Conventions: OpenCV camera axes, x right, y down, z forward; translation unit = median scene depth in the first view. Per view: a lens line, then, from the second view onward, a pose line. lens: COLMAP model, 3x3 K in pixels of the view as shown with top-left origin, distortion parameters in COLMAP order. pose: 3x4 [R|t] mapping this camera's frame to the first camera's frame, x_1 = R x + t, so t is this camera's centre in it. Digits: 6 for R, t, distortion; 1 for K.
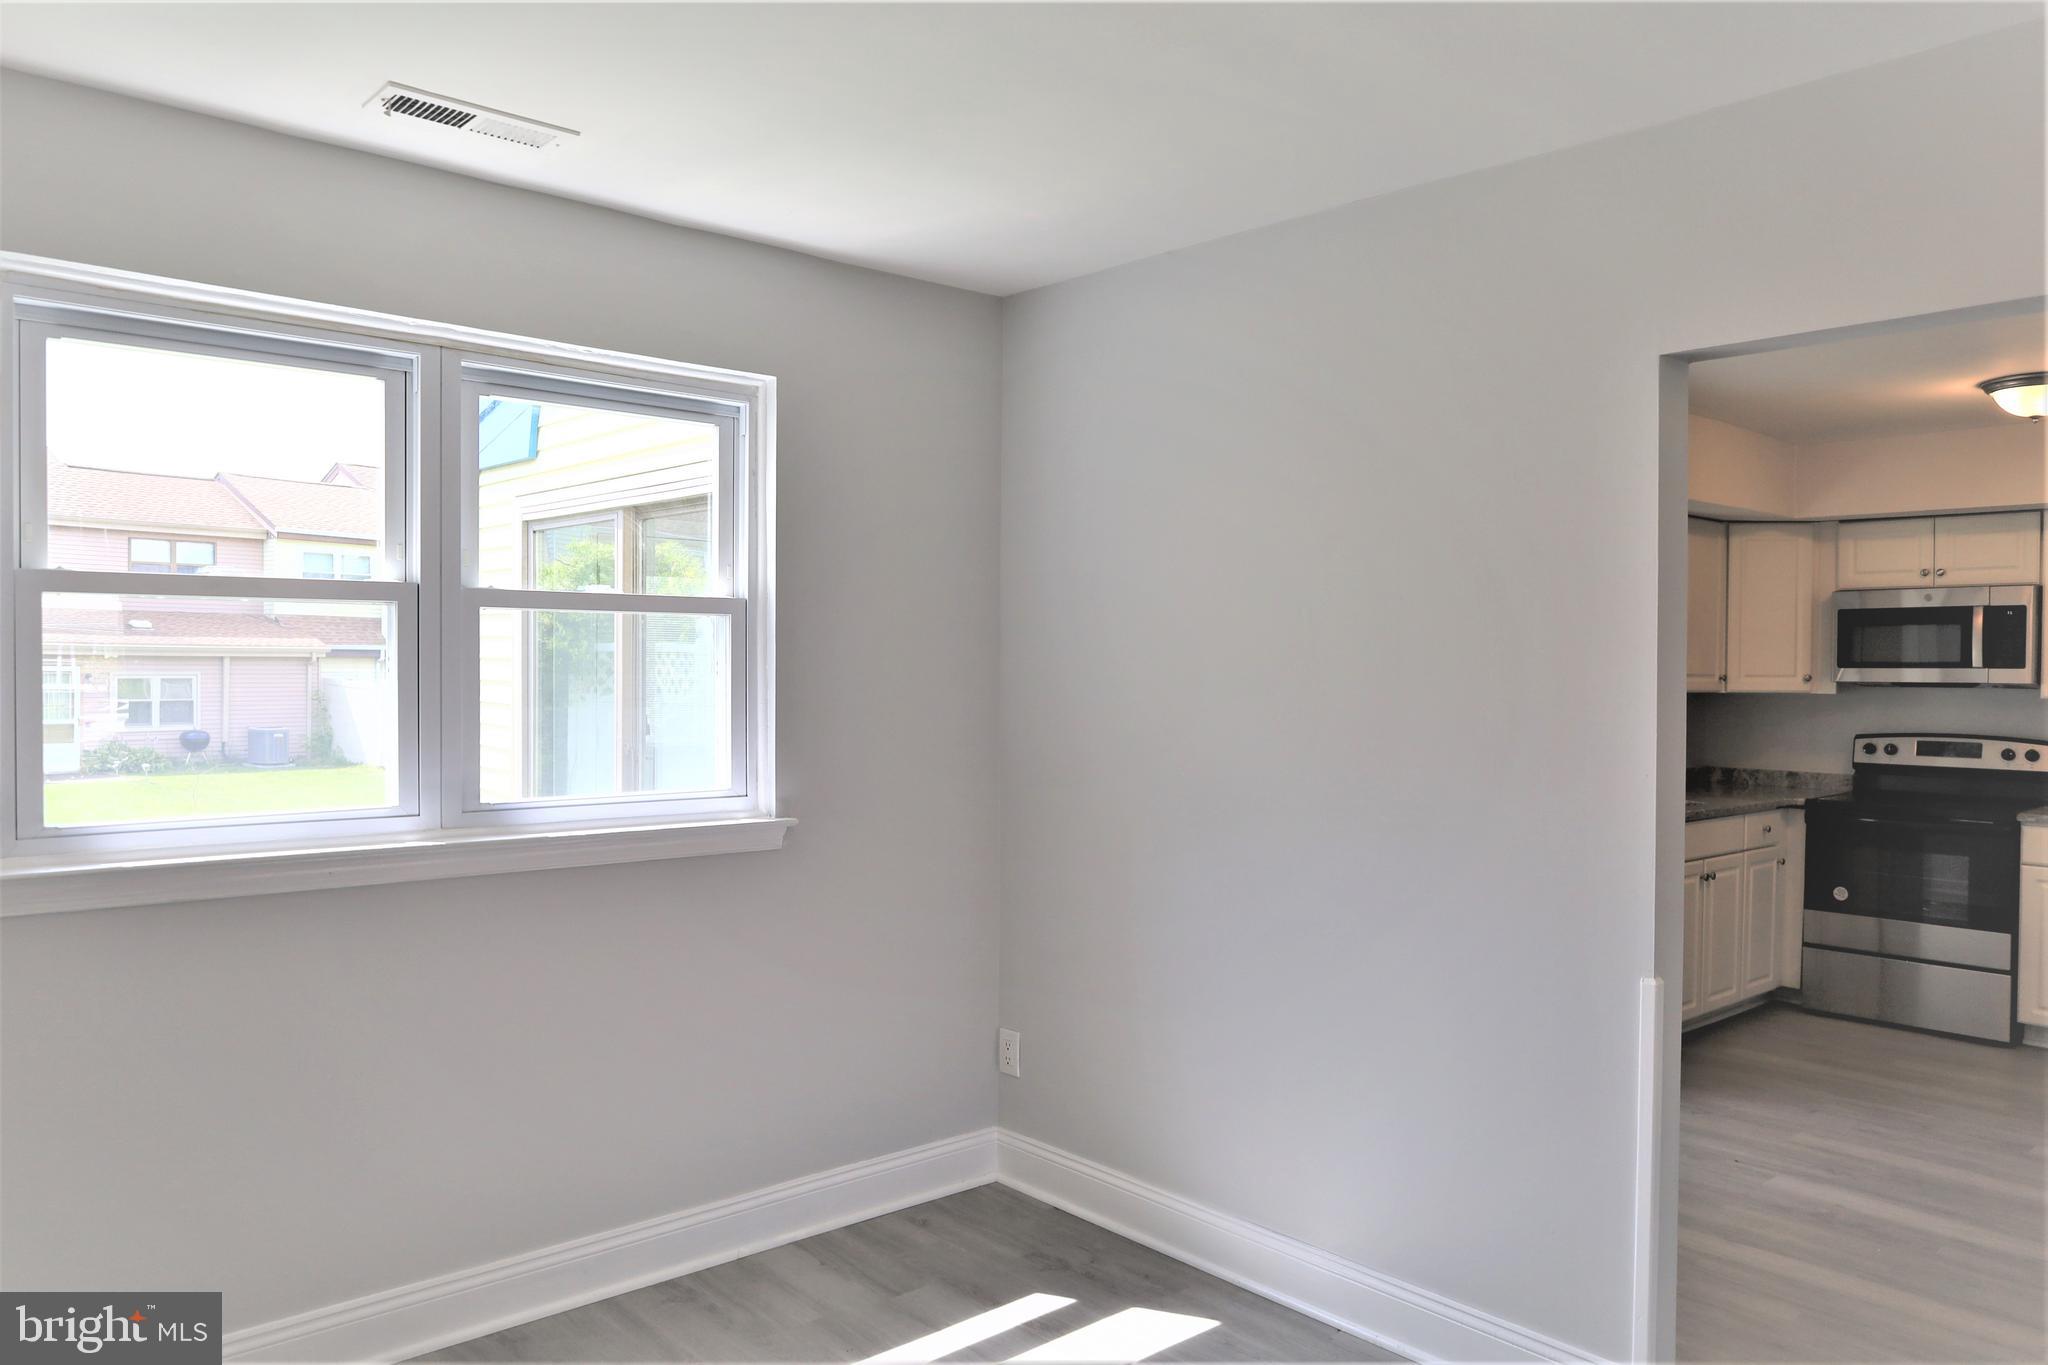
lens RADIAL K [[1452.3, 0, 1019.1], [0, 1452.3, 687.4], [0, 0, 1]] dist [-0.005686, 0.000458]
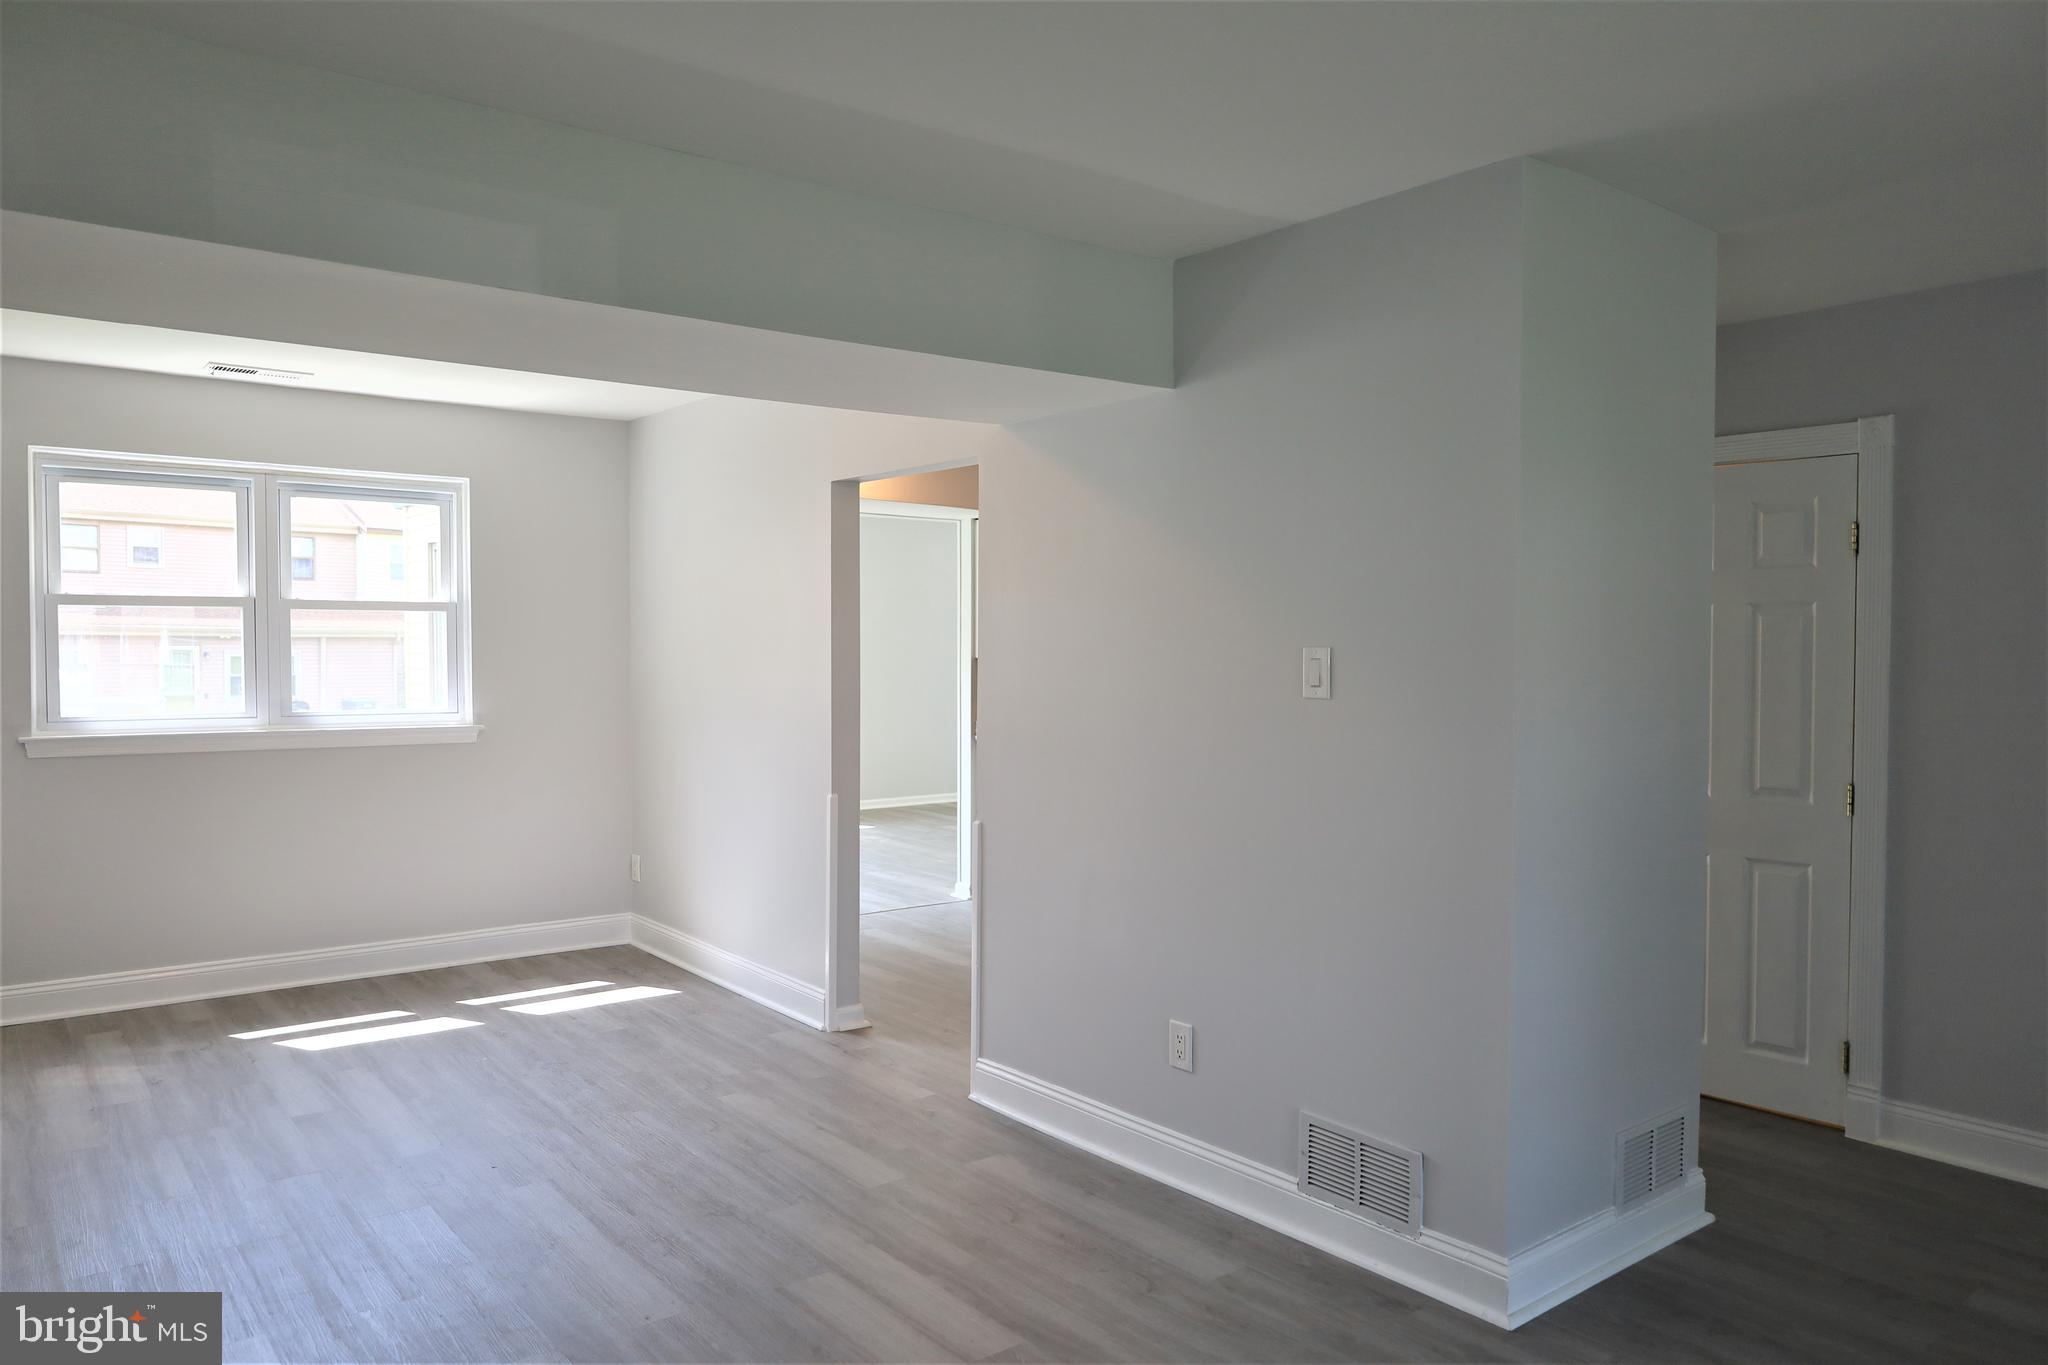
lens RADIAL K [[1398.2, 0, 1022.1], [0, 1398.2, 687.1], [0, 0, 1]] dist [-0.010223, 0.001813]
pose [[0.998594, -0.000873, -0.053011, 0.351655], [0.001708, 0.999875, 0.015709, 0.010178], [0.052990, -0.015777, 0.998470, -0.399454]]
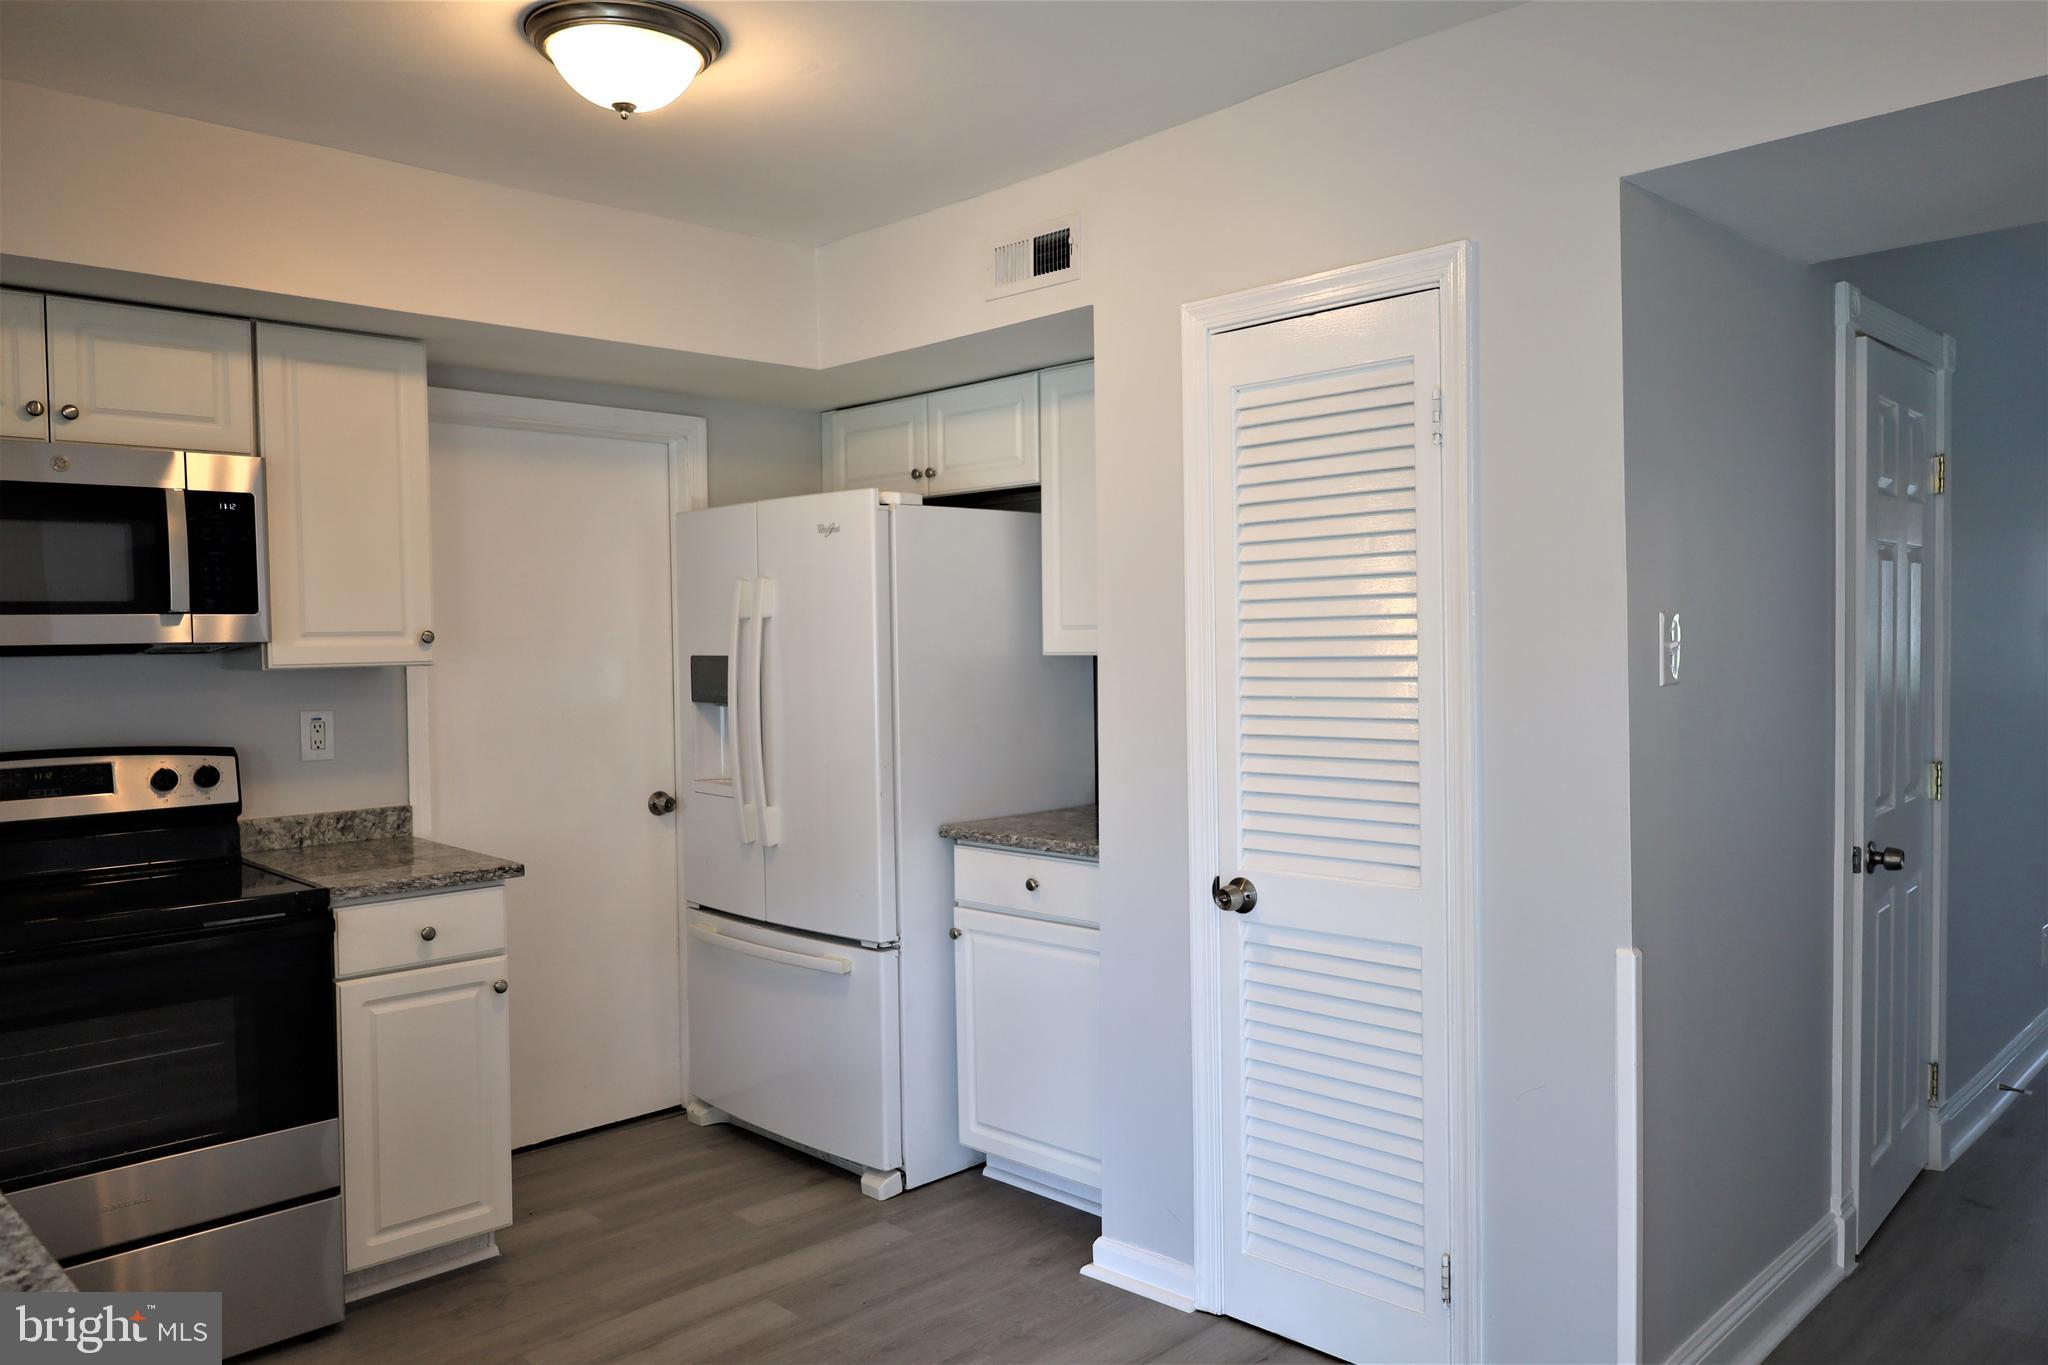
lens RADIAL K [[1467.9, 0, 1030.1], [0, 1467.9, 682.4], [0, 0, 1]] dist [-0.008616, 0.000963]
pose [[-0.064090, -0.039808, 0.997150, 0.134553], [0.029300, 0.998698, 0.041753, -0.002047], [-0.997514, 0.031892, -0.062840, 0.721926]]
